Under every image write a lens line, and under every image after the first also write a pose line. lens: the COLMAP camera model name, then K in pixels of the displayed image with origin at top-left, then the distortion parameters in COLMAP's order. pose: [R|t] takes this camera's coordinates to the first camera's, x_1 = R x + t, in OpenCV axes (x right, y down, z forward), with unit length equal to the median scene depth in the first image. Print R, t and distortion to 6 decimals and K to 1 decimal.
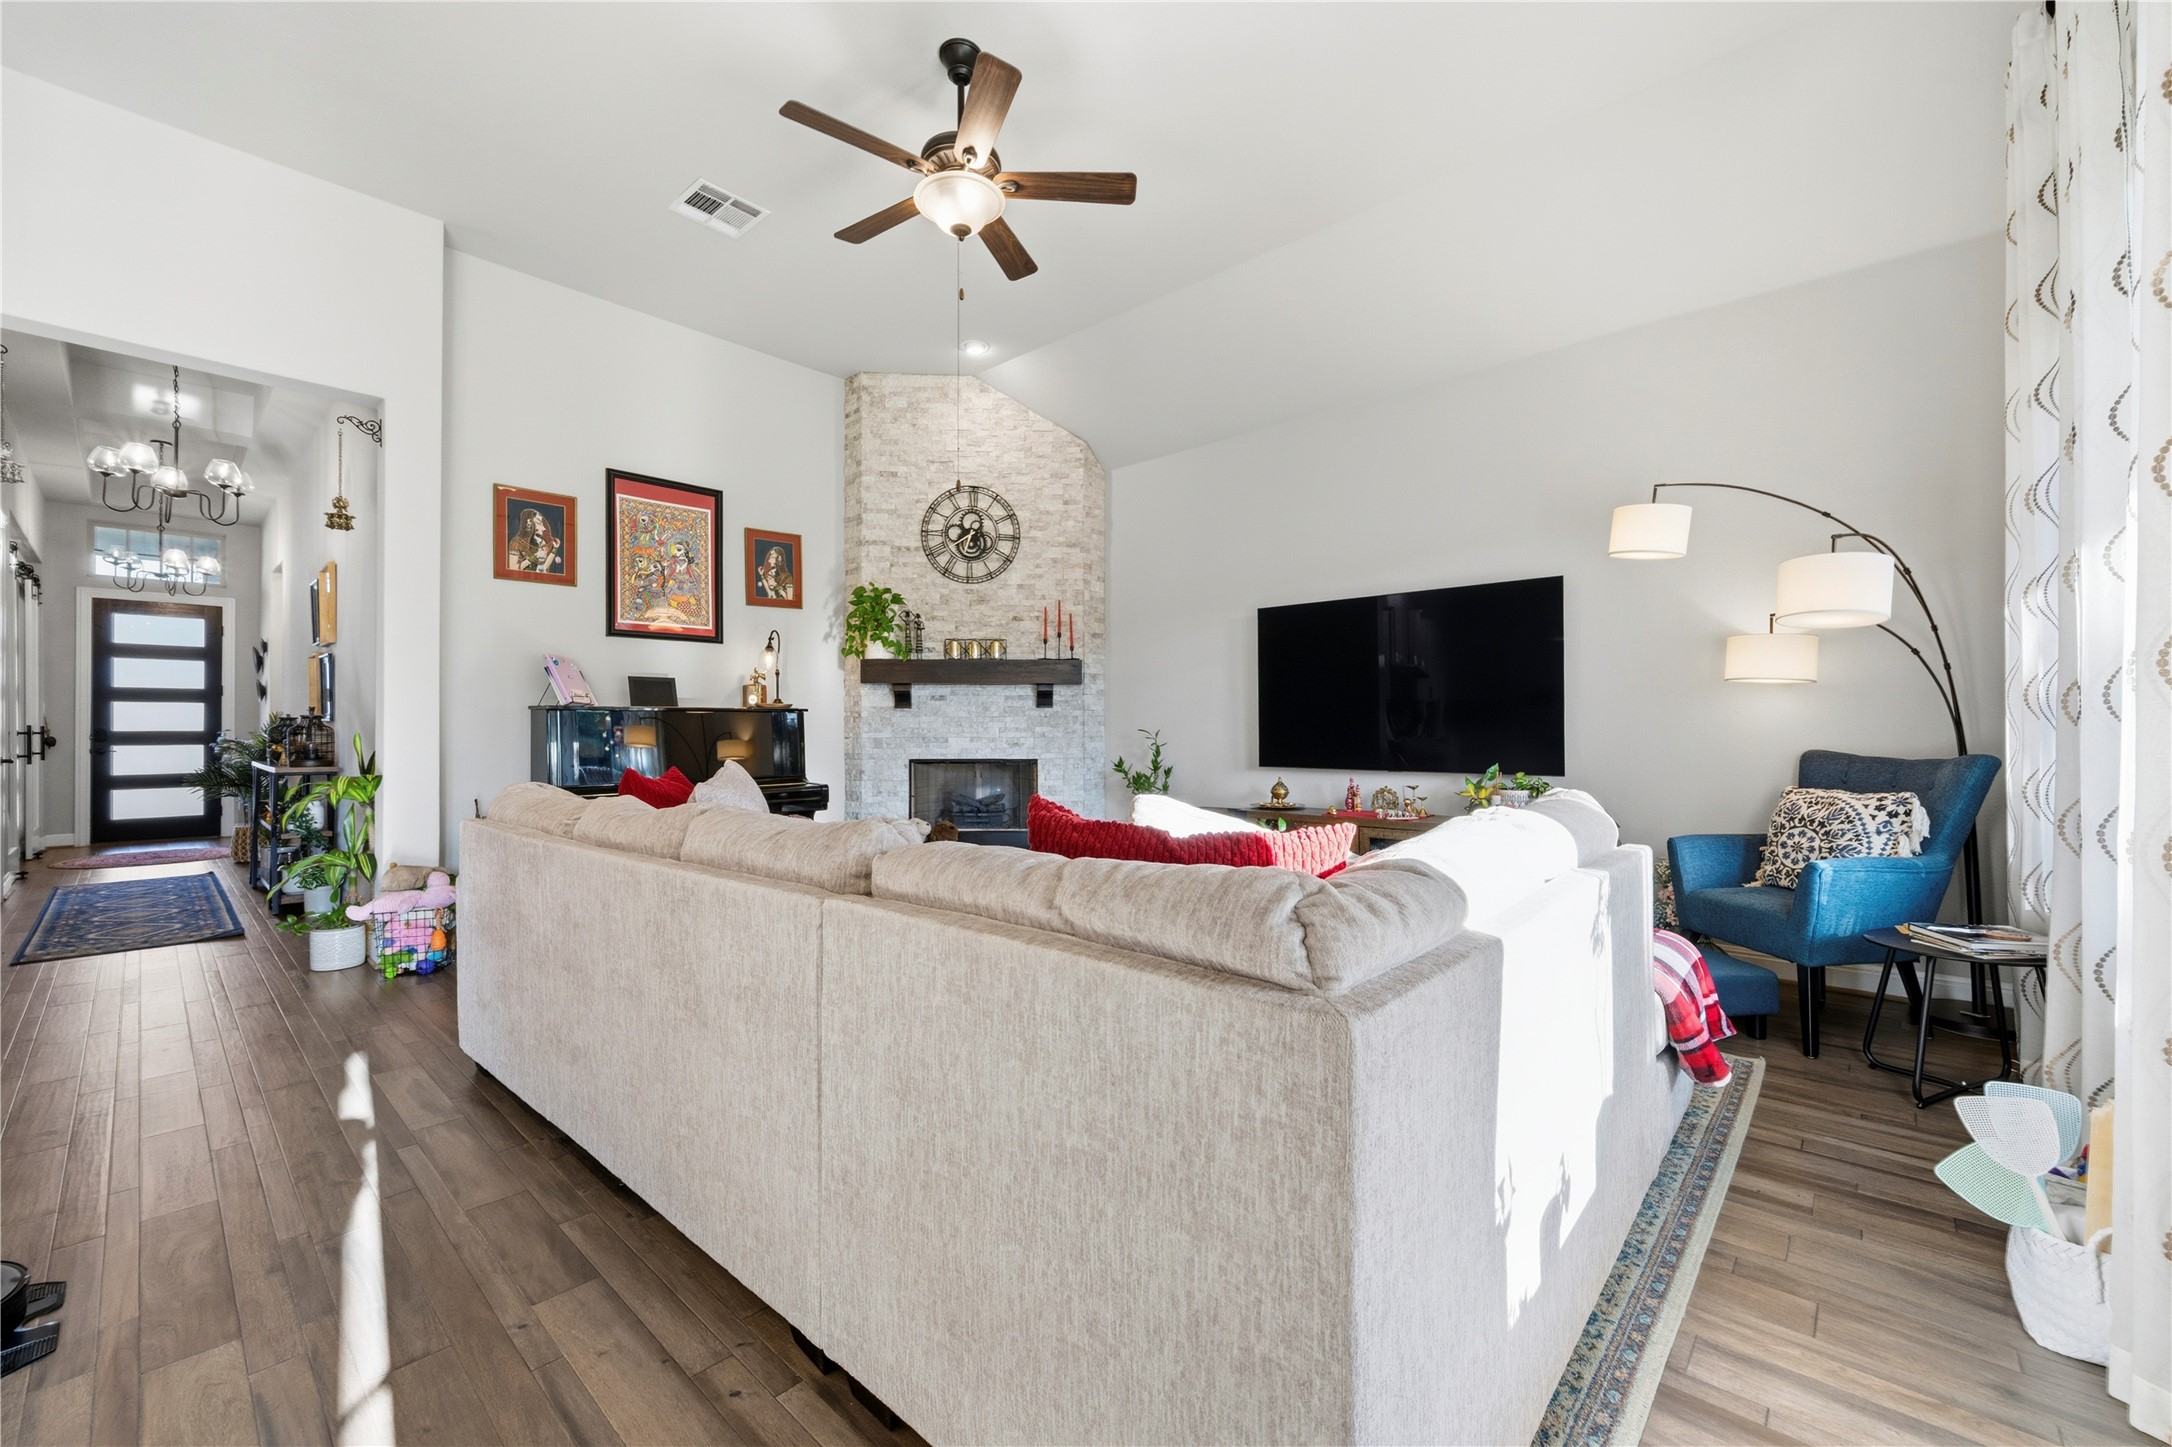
lens RADIAL K [[888.7, 0, 1113.5], [0, 888.7, 727.8], [0, 0, 1]] dist [-0.003178, 0.001423]
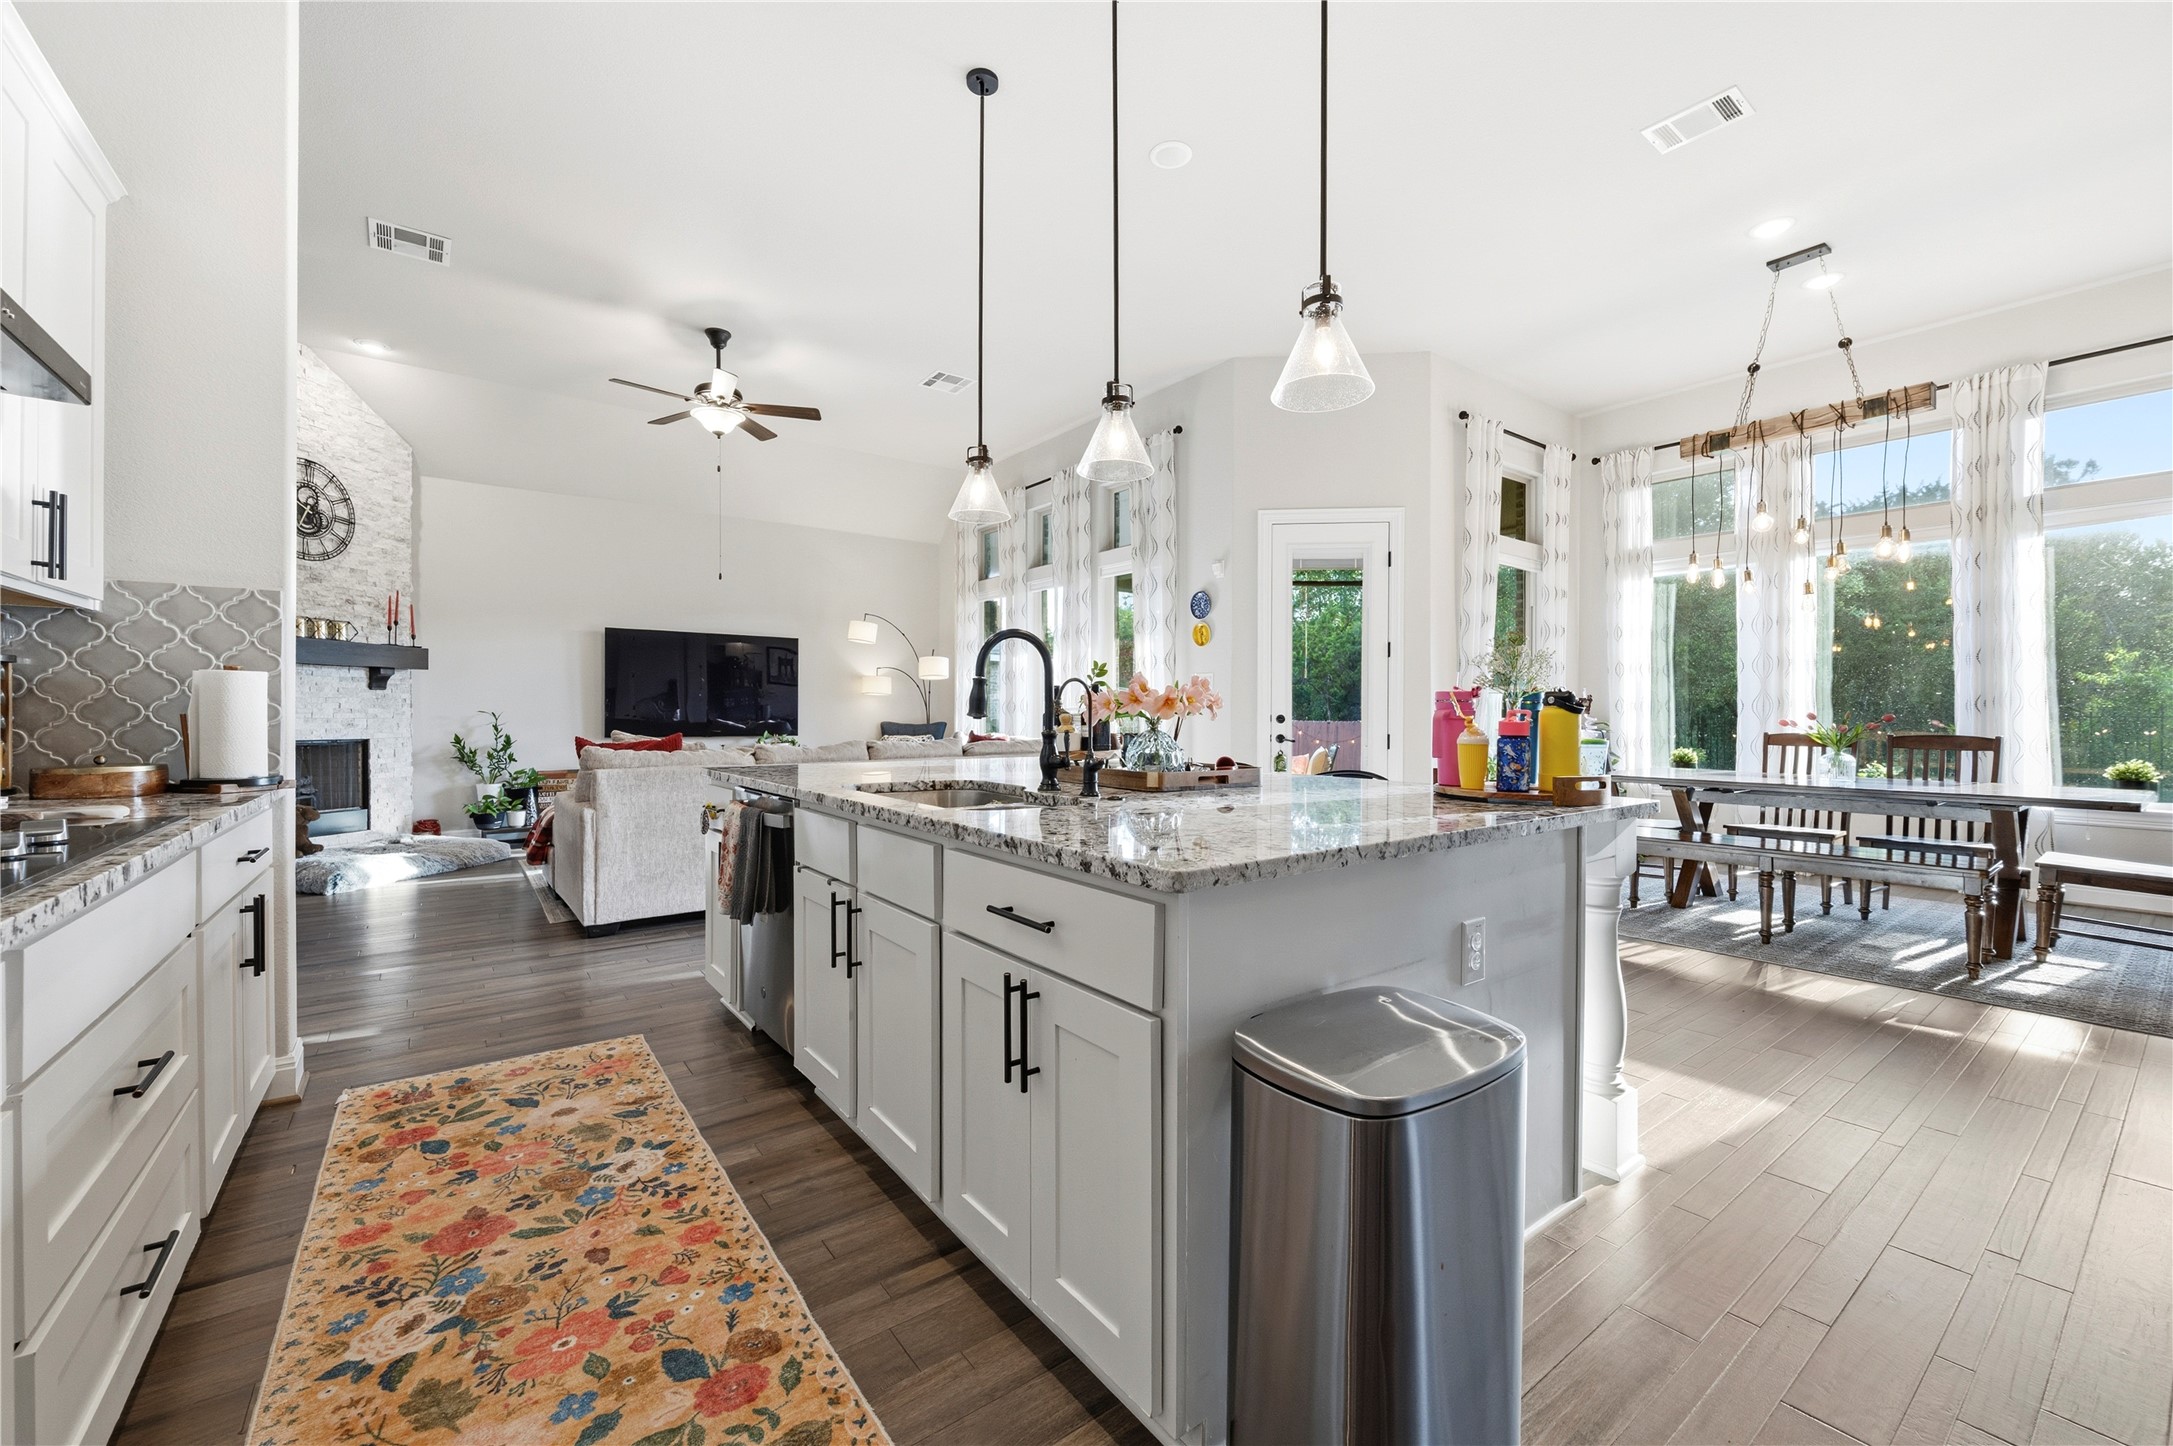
lens RADIAL K [[889.1, 0, 1096.8], [0, 889.1, 723.1], [0, 0, 1]] dist [-0.003178, 0.001423]
pose [[0.171409, -0.002891, 0.985196, -1.009806], [-0.004689, 0.999982, 0.003750, 0.009223], [-0.985189, -0.005262, 0.171392, -0.022680]]
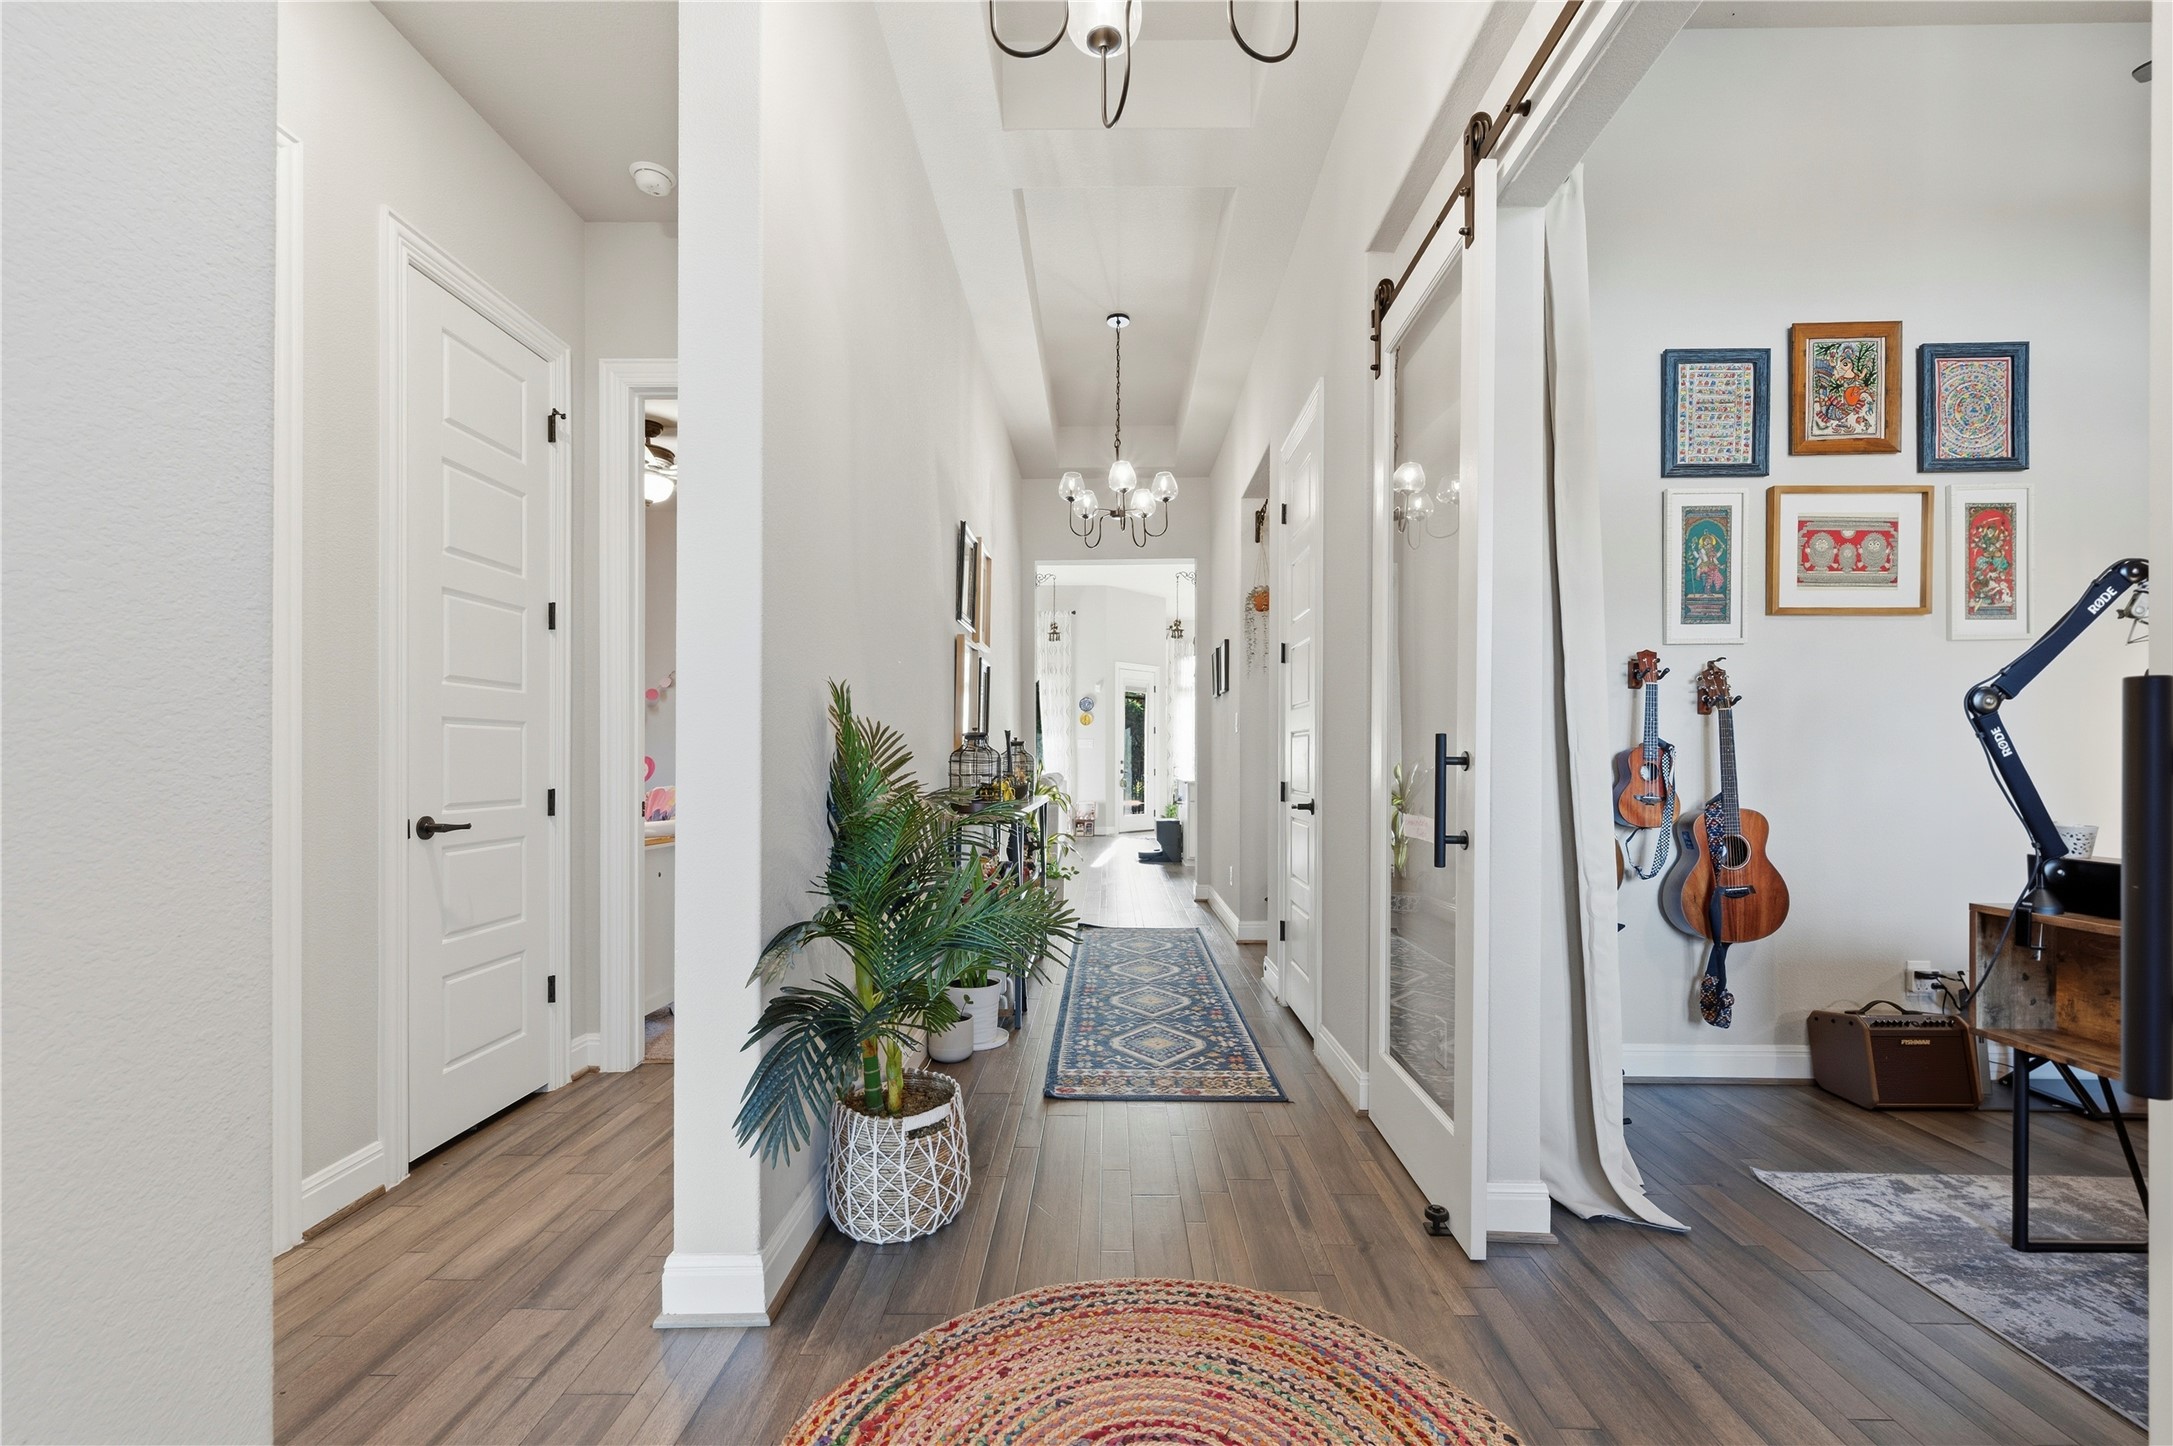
lens RADIAL K [[889.1, 0, 1119.7], [0, 889.1, 759.5], [0, 0, 1]] dist [-0.003178, 0.001423]
pose [[-0.667872, 0.007490, 0.744238, -1.558653], [0.004881, 0.999972, -0.005684, 0.013481], [-0.744260, -0.000164, -0.667890, 1.397377]]
